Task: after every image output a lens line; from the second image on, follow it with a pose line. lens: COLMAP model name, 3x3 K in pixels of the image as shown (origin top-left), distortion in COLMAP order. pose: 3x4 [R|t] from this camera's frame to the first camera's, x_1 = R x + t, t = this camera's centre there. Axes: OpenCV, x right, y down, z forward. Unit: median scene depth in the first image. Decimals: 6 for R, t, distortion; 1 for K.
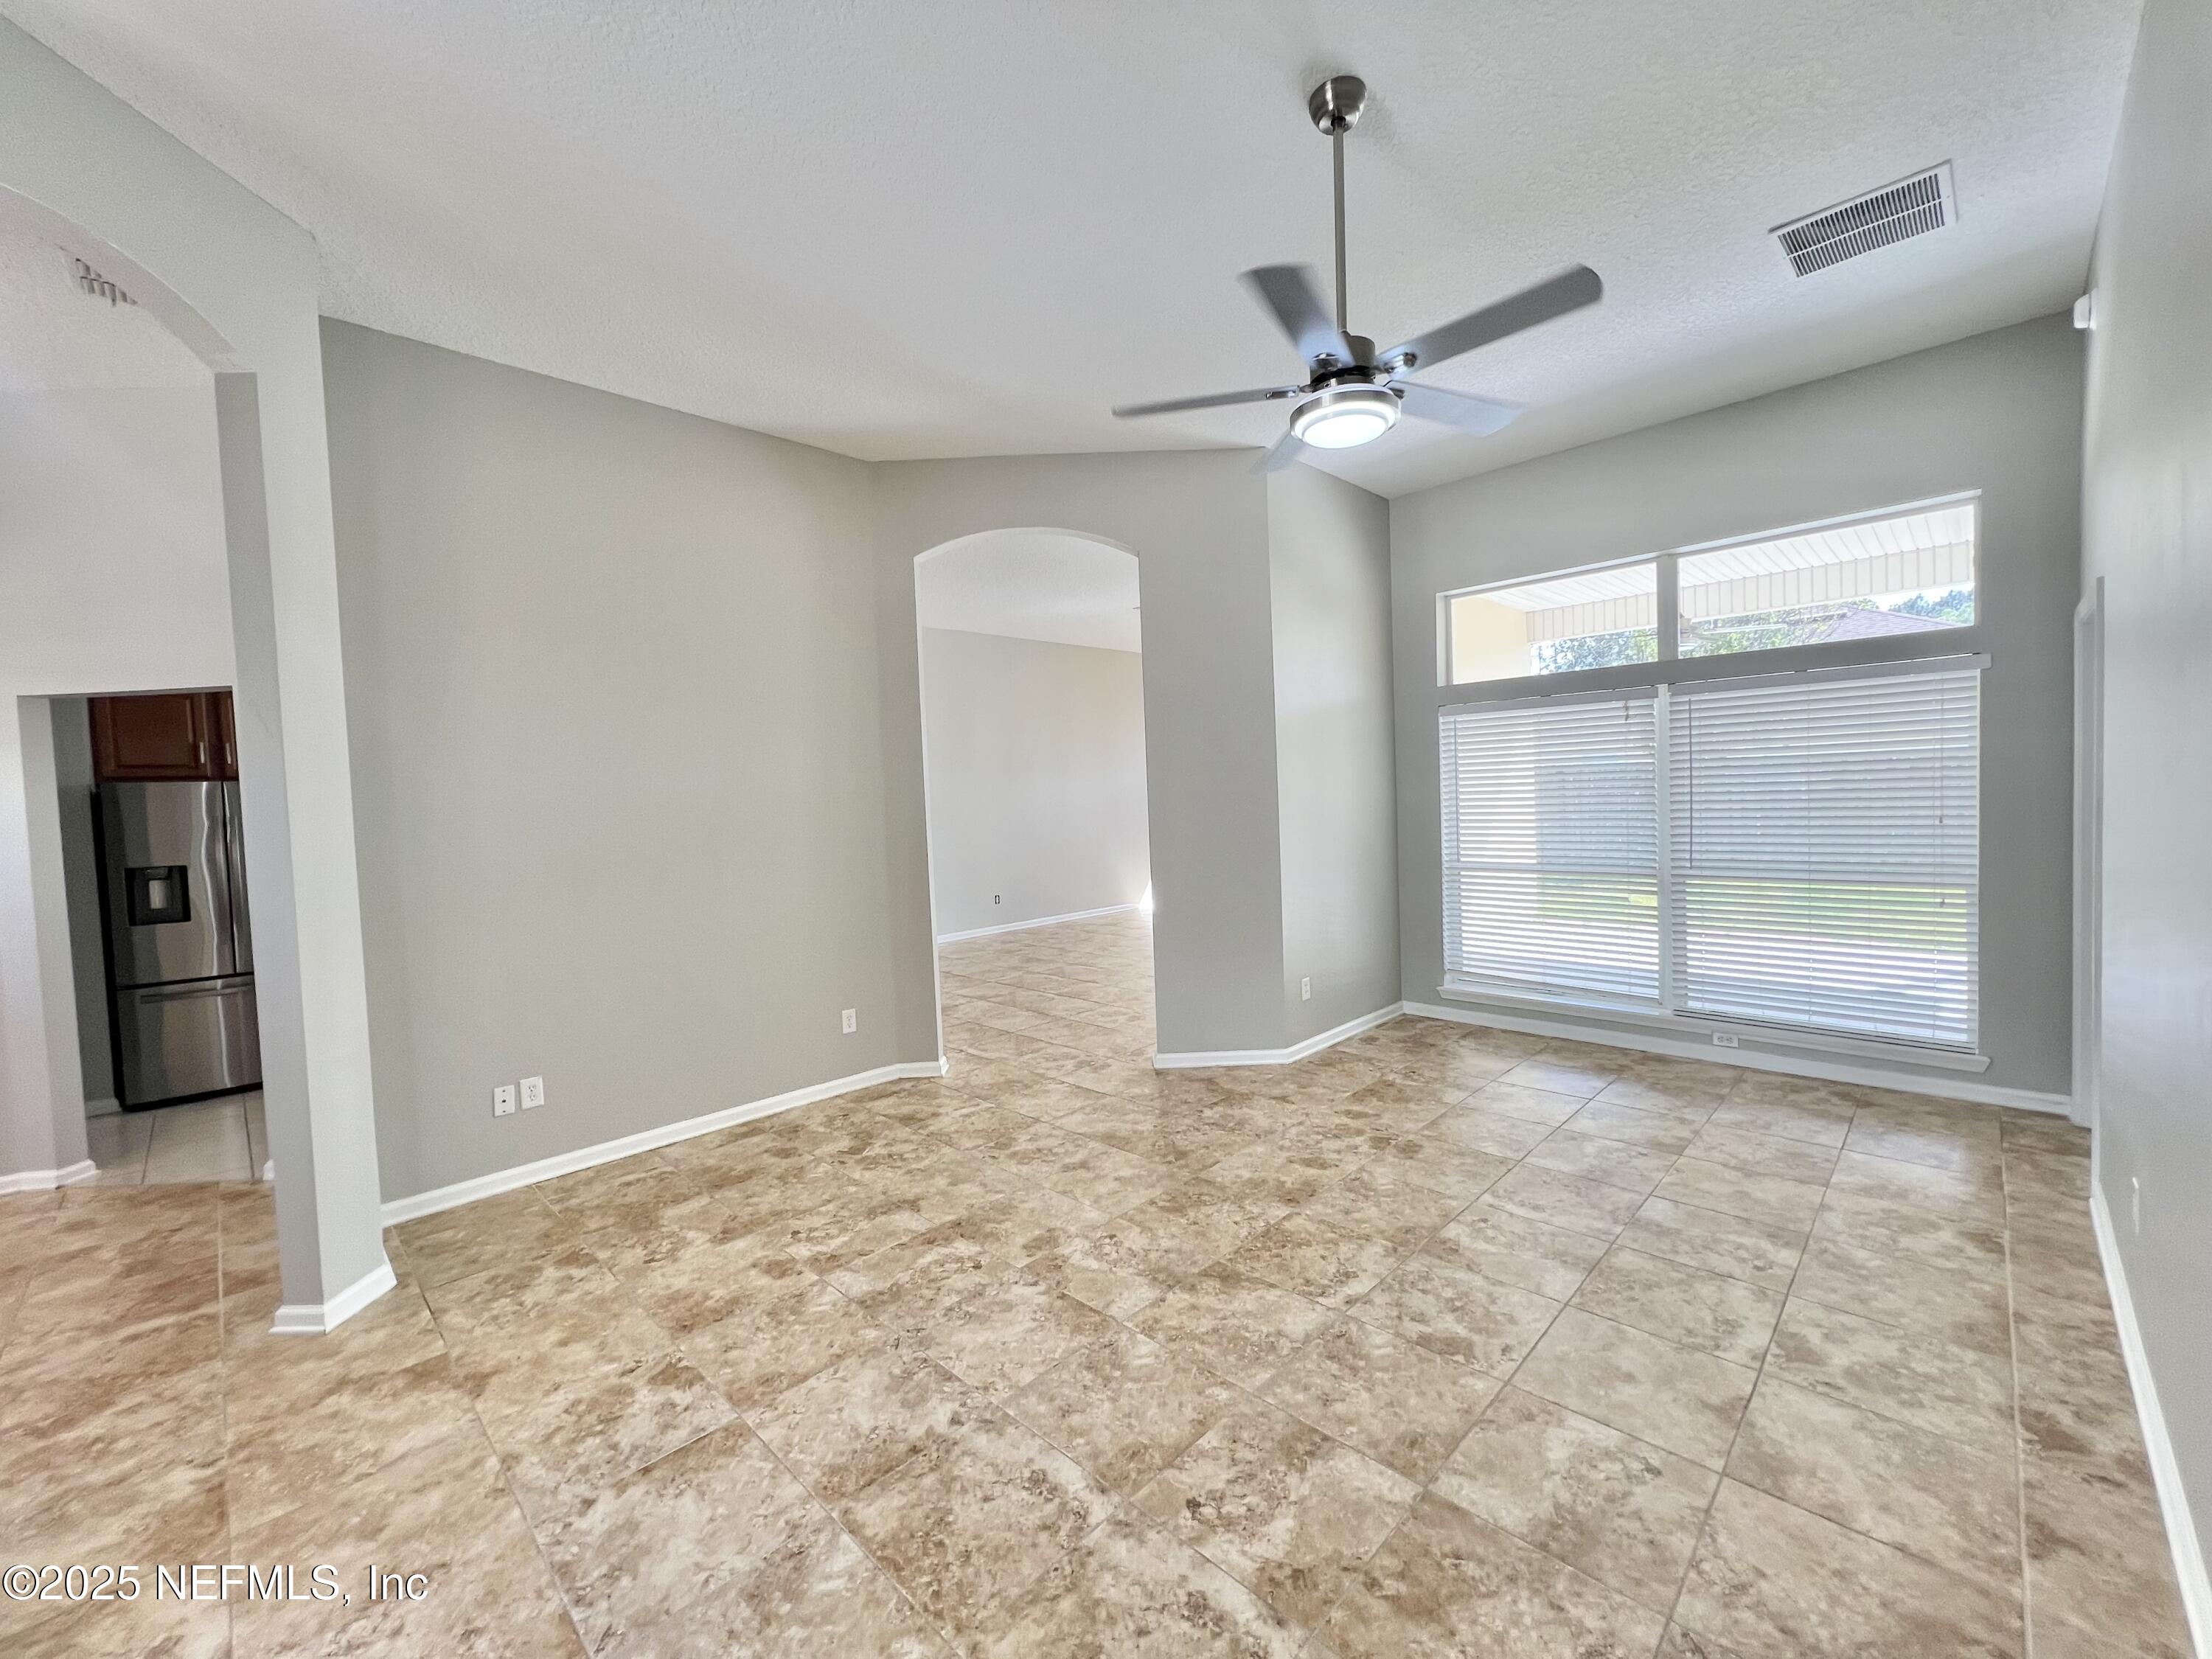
lens RADIAL K [[889.9, 0, 1103.7], [0, 889.9, 830.2], [0, 0, 1]] dist [0.000346, -0.000010]
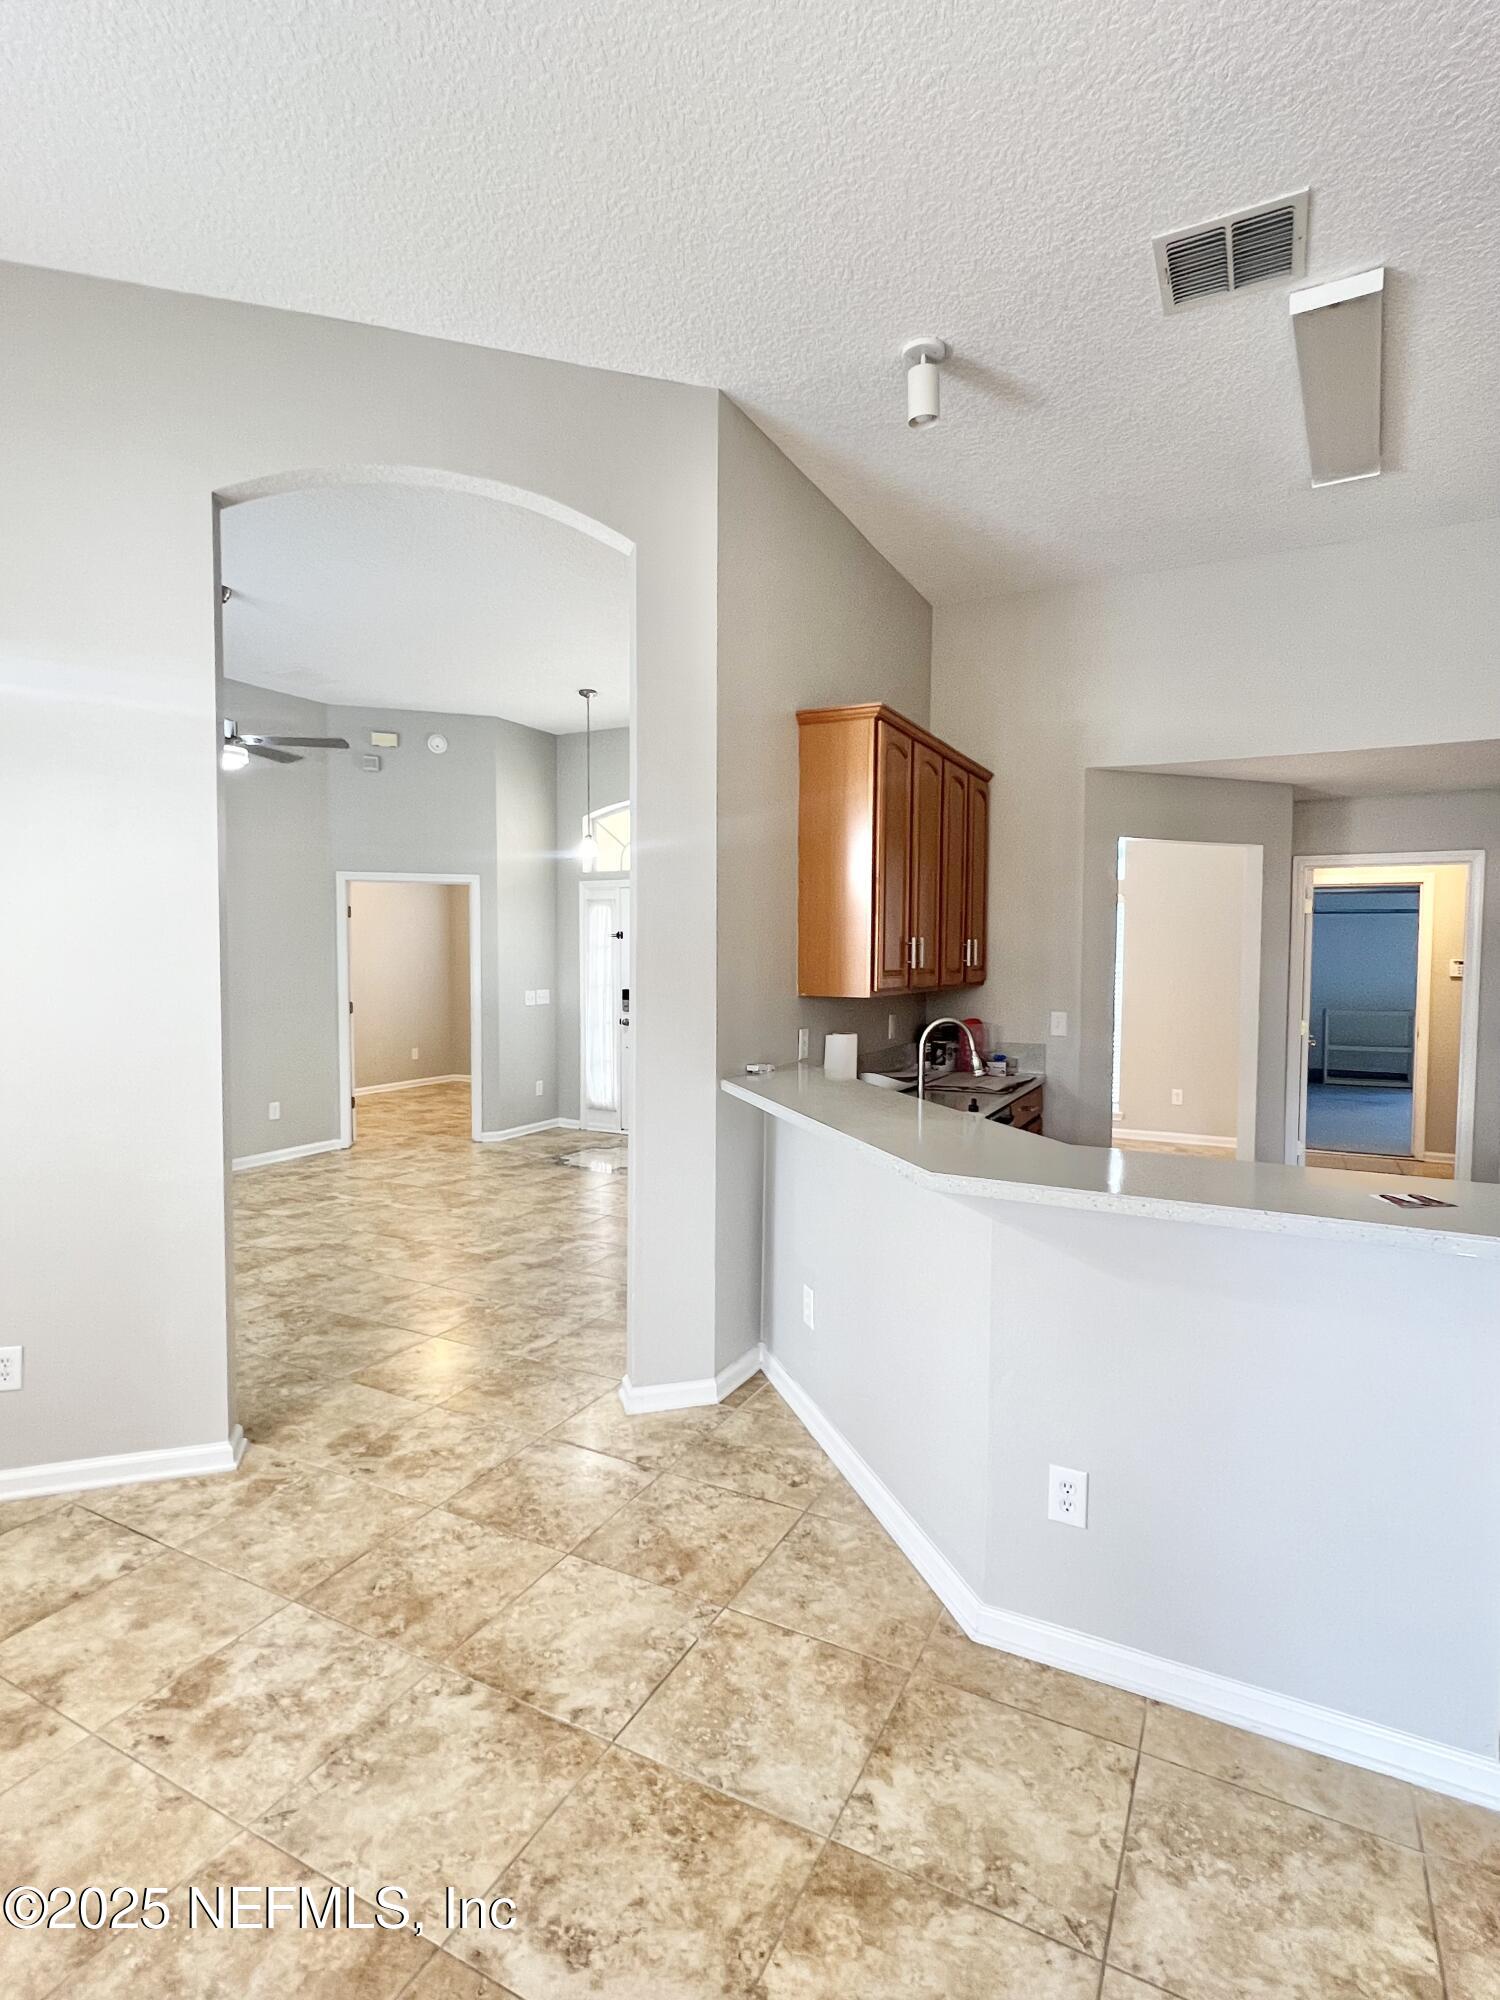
lens RADIAL K [[1010.8, 0, 752.6], [0, 1010.8, 997.1], [0, 0, 1]] dist [-0.000557, 0.001011]
pose [[-0.952999, 0.047877, -0.299166, -0.092101], [0.020155, 0.995266, 0.095074, -0.088822], [0.302302, 0.084576, -0.949453, 2.205073]]
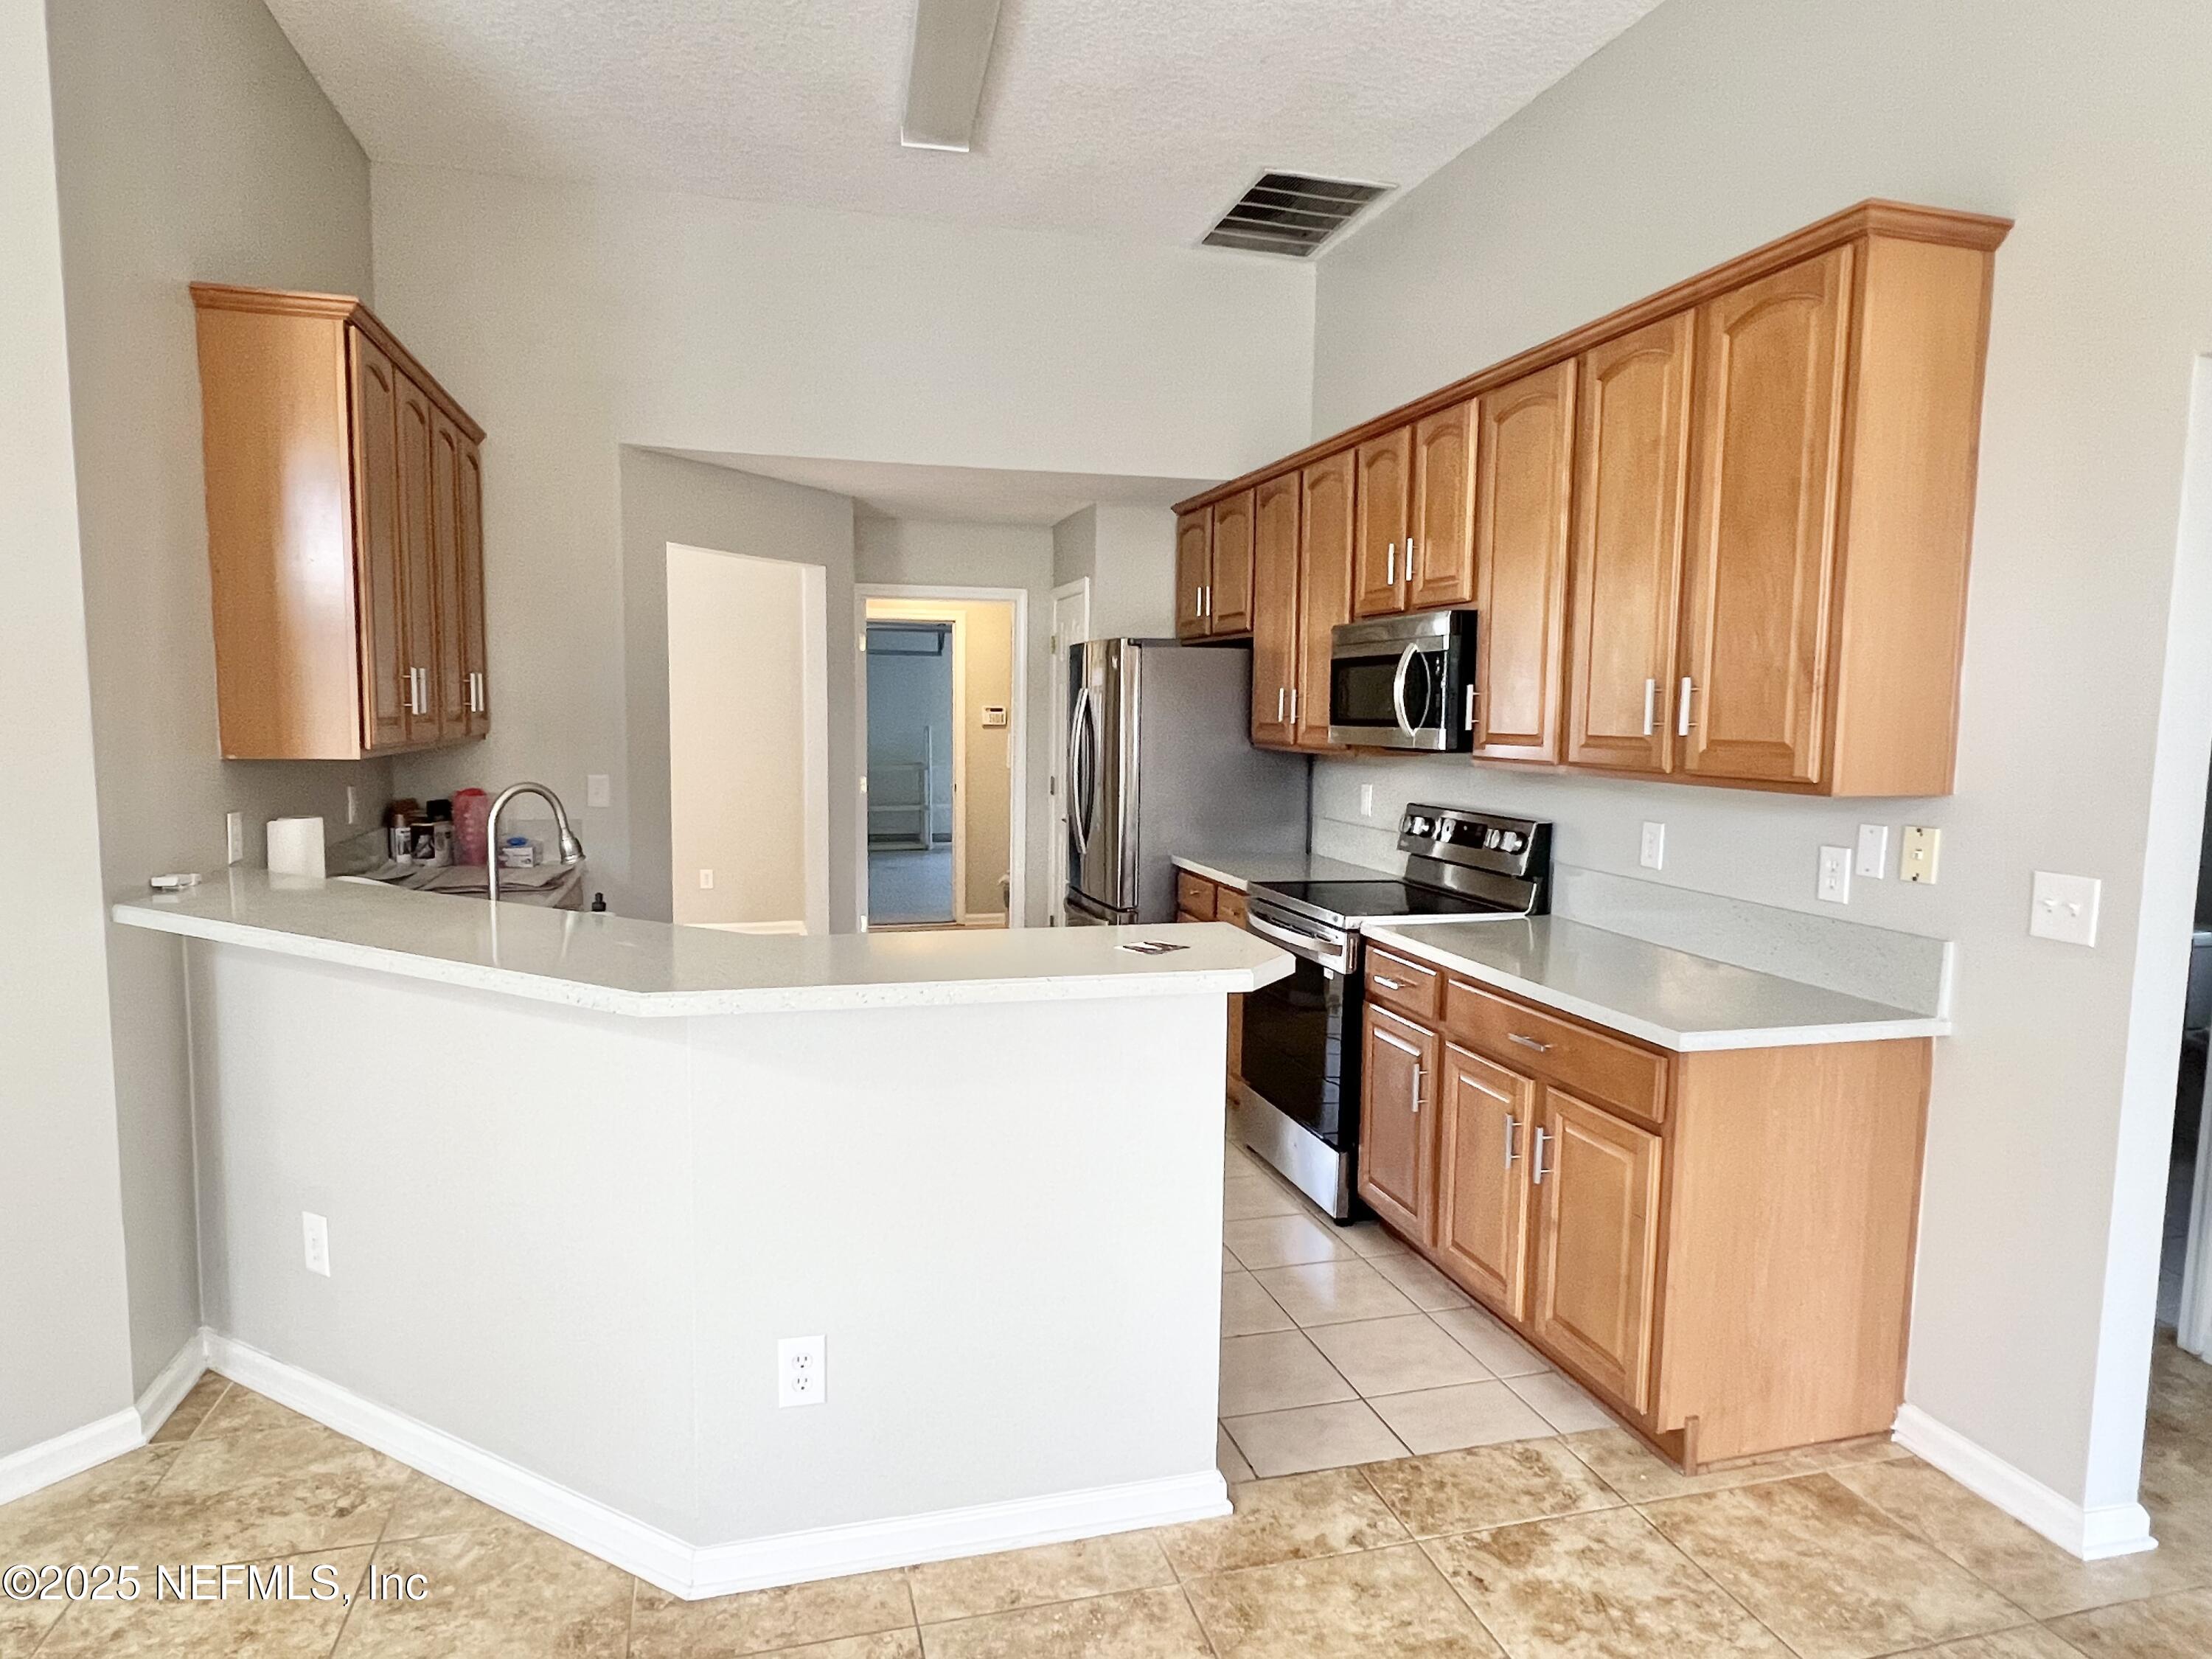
lens RADIAL K [[1328.1, 0, 1107.4], [0, 1328.1, 837.9], [0, 0, 1]] dist [-0.005142, 0.002857]
pose [[-0.494239, 0.119417, -0.861085, 0.003453], [-0.026681, 0.987970, 0.152328, -0.083401], [0.868916, 0.098261, -0.485107, 2.124921]]
